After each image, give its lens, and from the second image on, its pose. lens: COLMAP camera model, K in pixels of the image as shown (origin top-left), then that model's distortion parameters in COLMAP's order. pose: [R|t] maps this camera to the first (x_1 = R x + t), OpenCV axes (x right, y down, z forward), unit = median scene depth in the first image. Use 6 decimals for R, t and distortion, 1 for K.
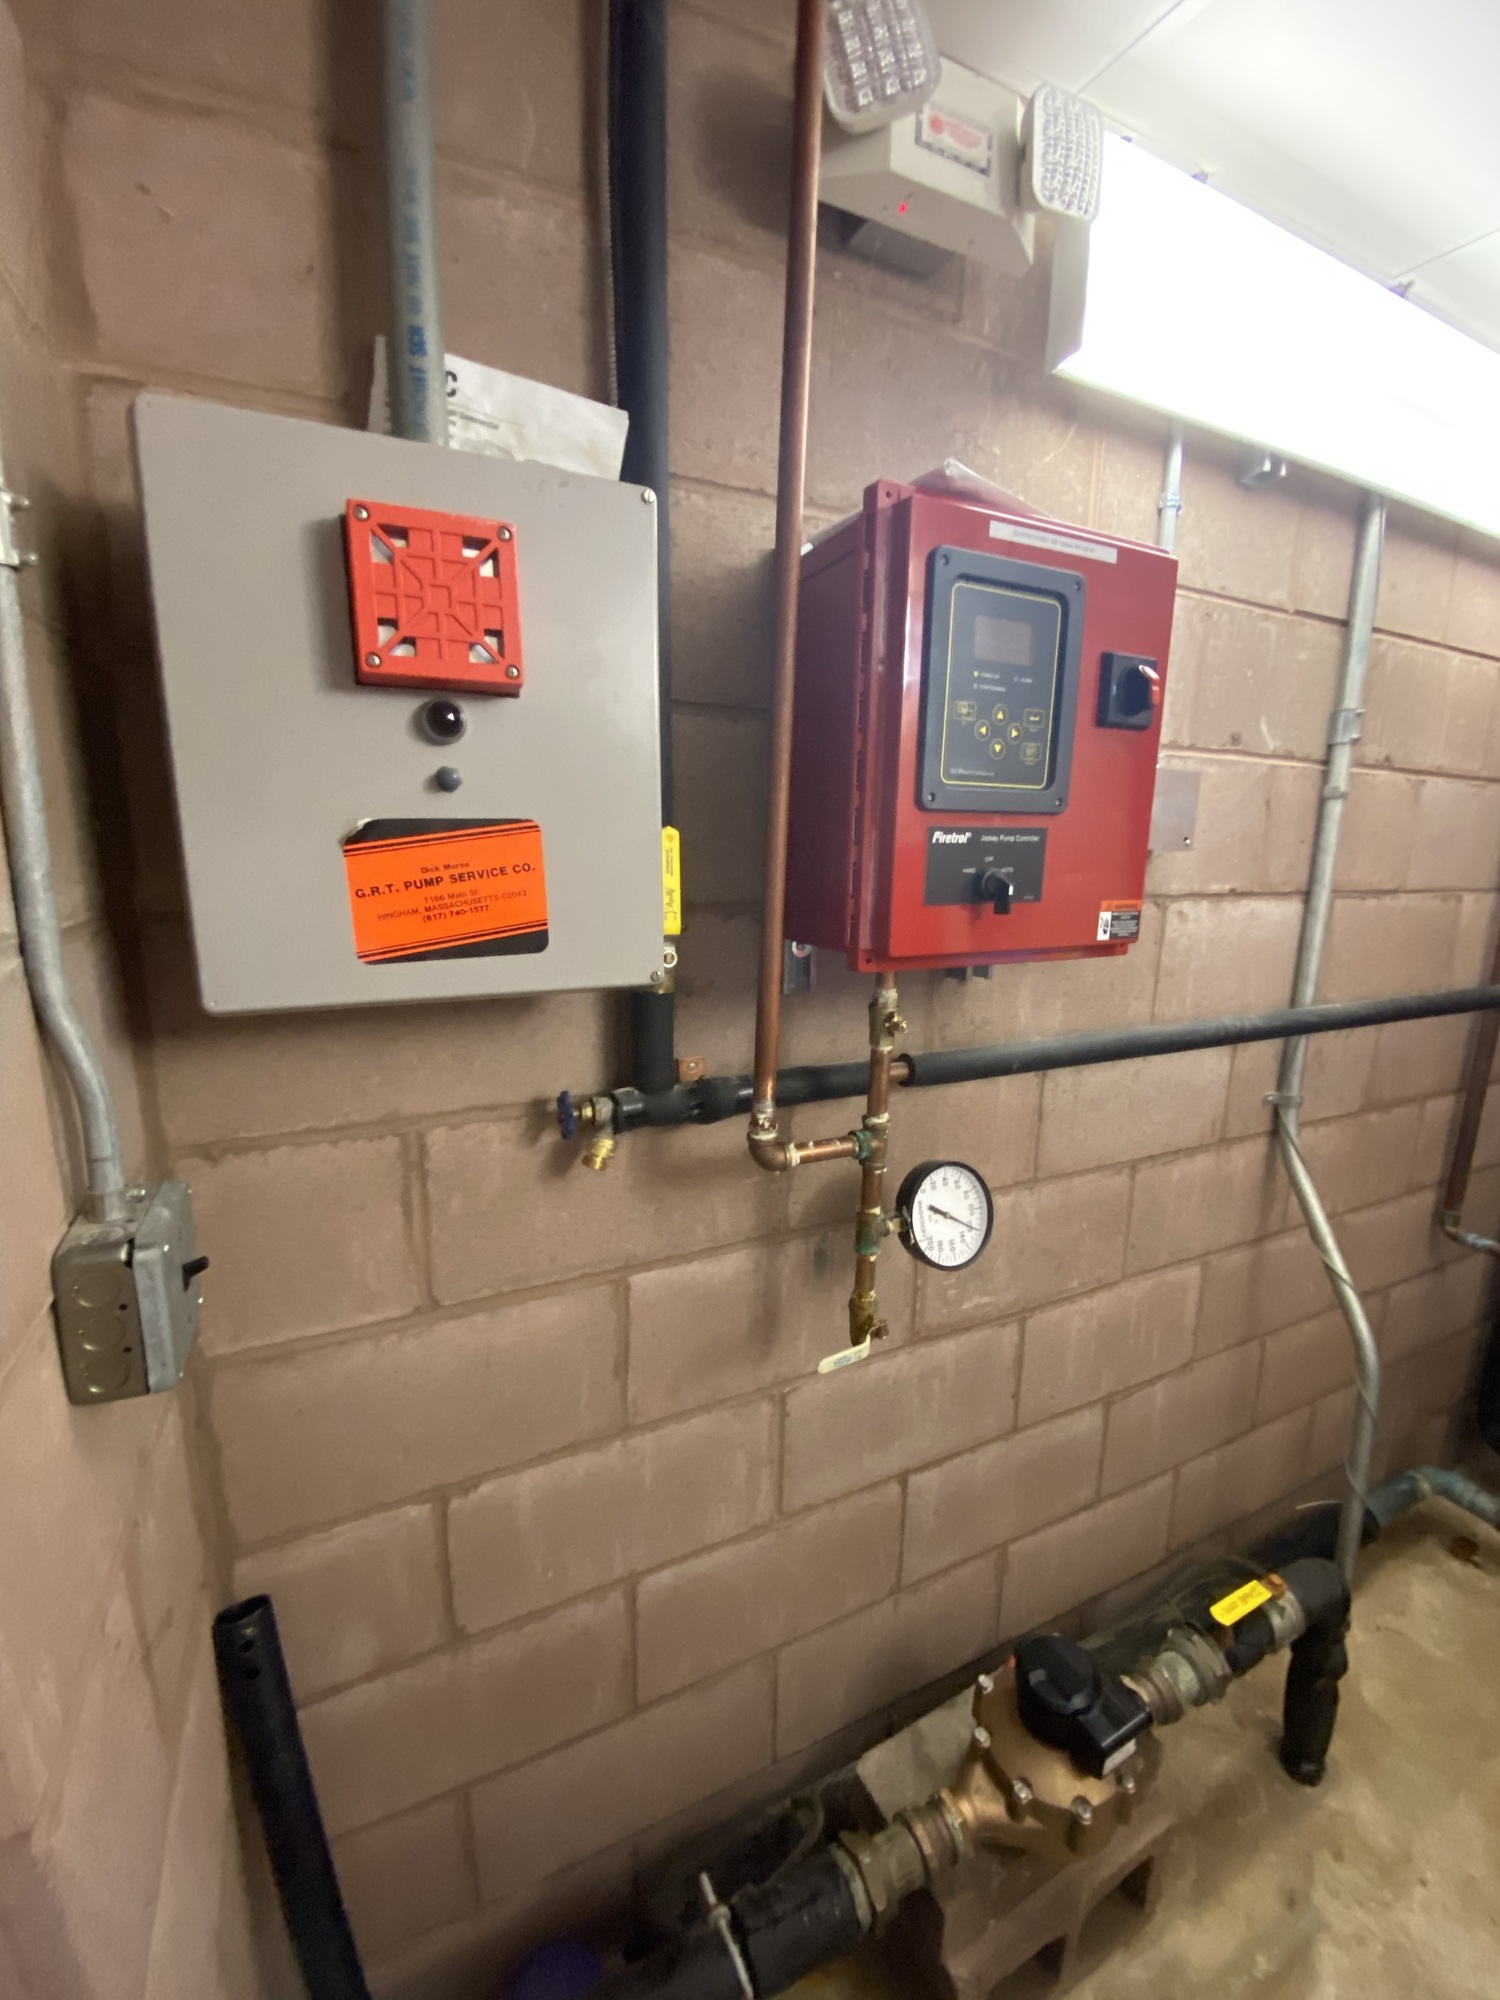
lens RADIAL K [[816.5, 0, 746.9], [0, 816.5, 985.9], [0, 0, 1]] dist [-0.014273, -0.001268]
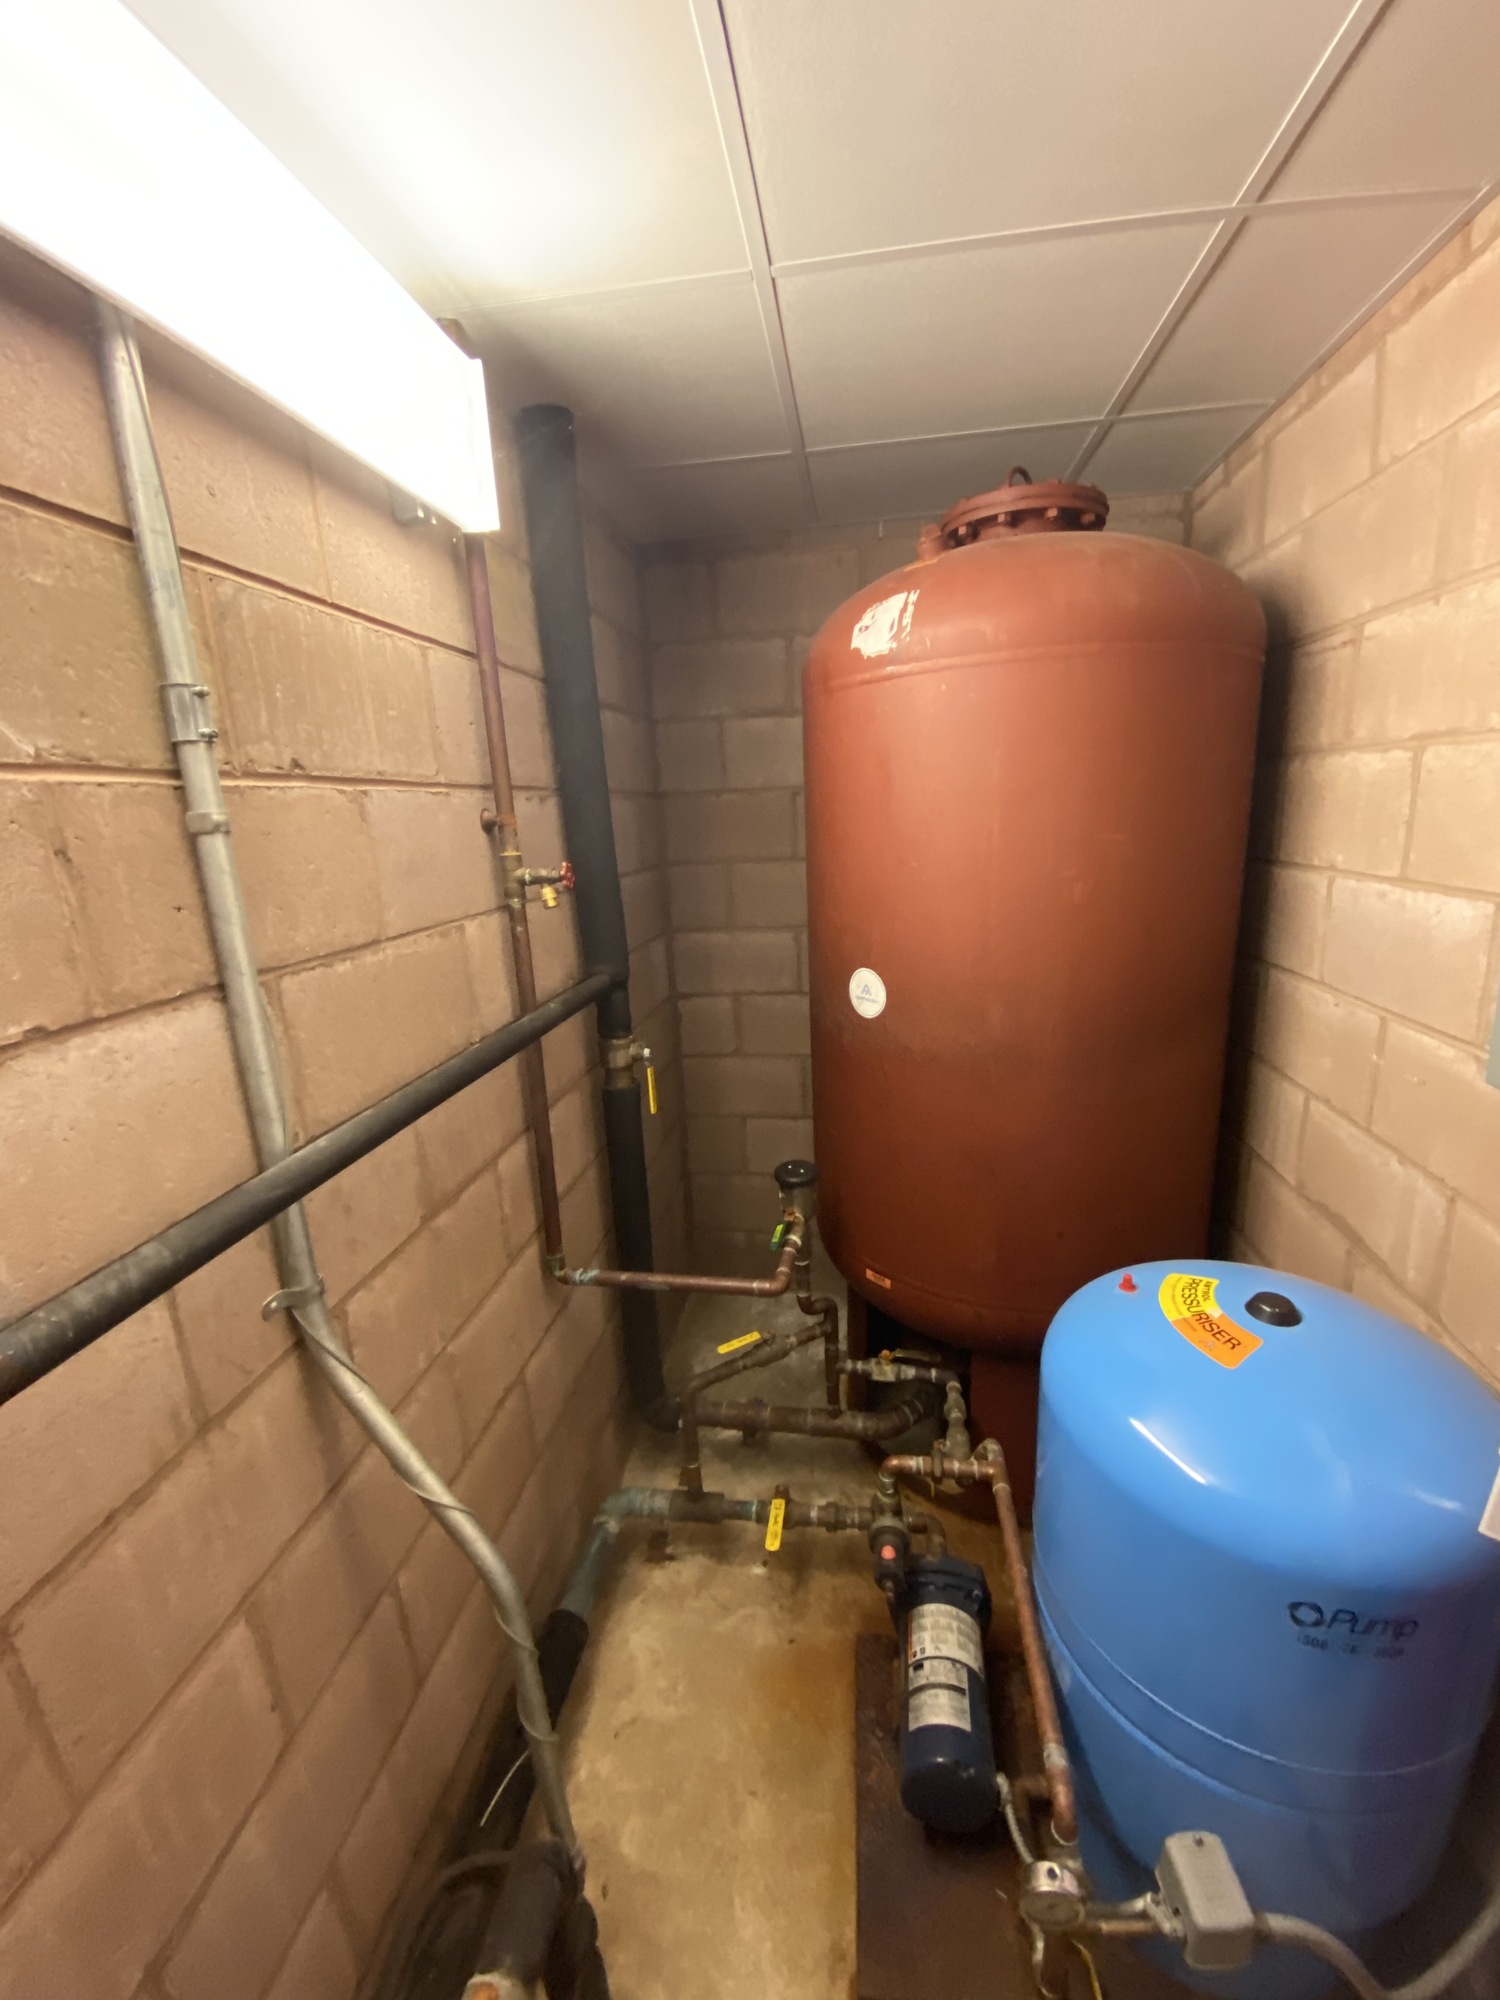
lens RADIAL K [[816.5, 0, 749.0], [0, 816.5, 1011.2], [0, 0, 1]] dist [-0.014273, -0.001268]
pose [[0.555261, -0.249899, 0.793244, 0.411746], [0.224521, 0.963417, 0.146347, -0.094753], [-0.800796, 0.096839, 0.591056, 0.308510]]
